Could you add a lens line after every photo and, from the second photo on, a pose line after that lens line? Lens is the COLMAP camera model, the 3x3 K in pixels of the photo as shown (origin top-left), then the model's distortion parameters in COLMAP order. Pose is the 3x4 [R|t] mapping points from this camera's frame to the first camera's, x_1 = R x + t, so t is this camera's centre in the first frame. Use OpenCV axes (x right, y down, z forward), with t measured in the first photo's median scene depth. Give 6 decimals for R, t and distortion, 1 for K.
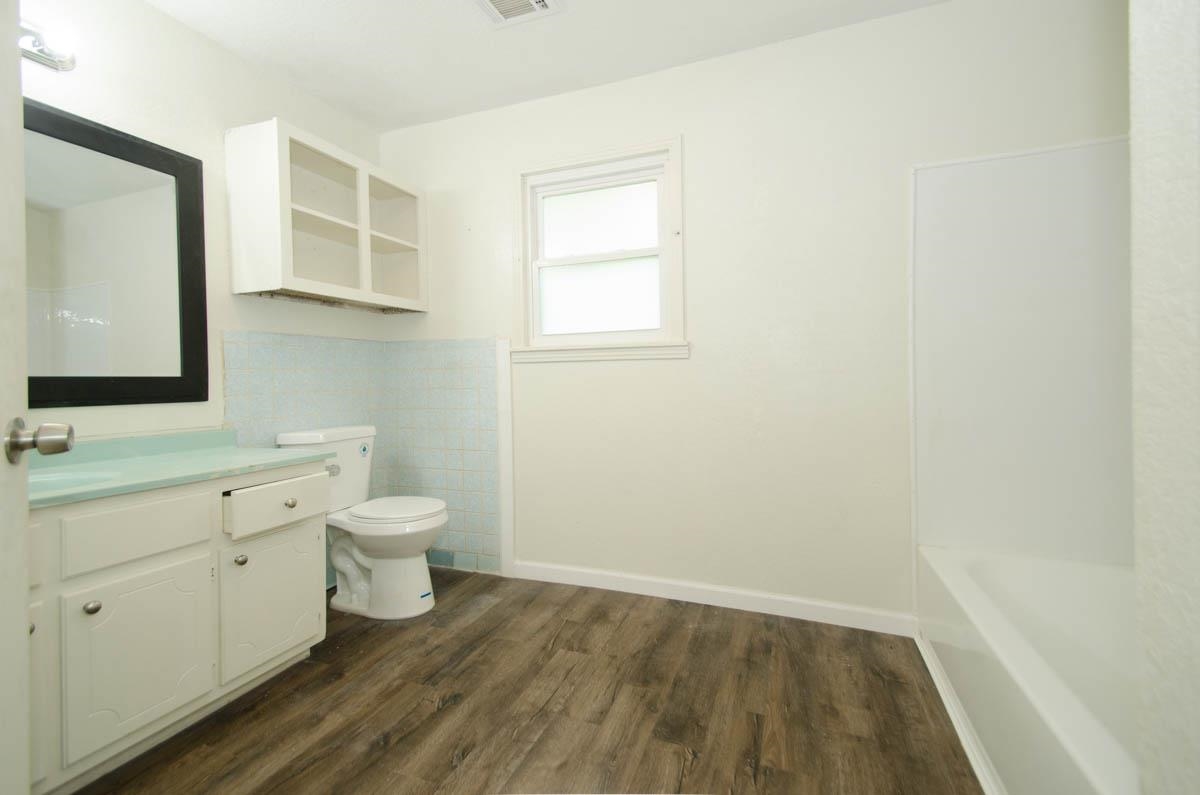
lens RADIAL K [[517.0, 0, 597.8], [0, 517.0, 381.4], [0, 0, 1]] dist [0.036621, -0.010251]
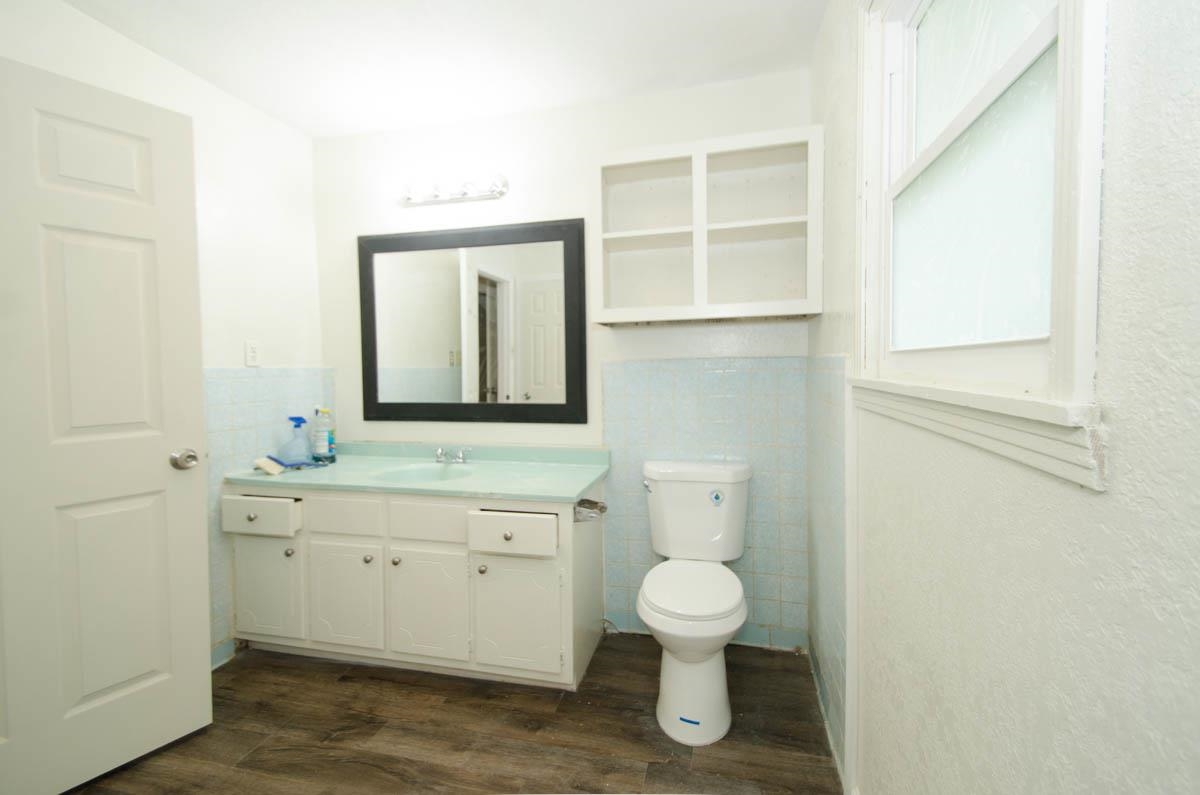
lens RADIAL K [[517.0, 0, 597.8], [0, 517.0, 381.4], [0, 0, 1]] dist [0.036621, -0.010251]
pose [[0.124756, 0.045429, -0.991147, 0.425137], [0.009153, 0.998856, 0.046934, -0.118108], [0.992145, -0.014928, 0.124198, 0.934670]]
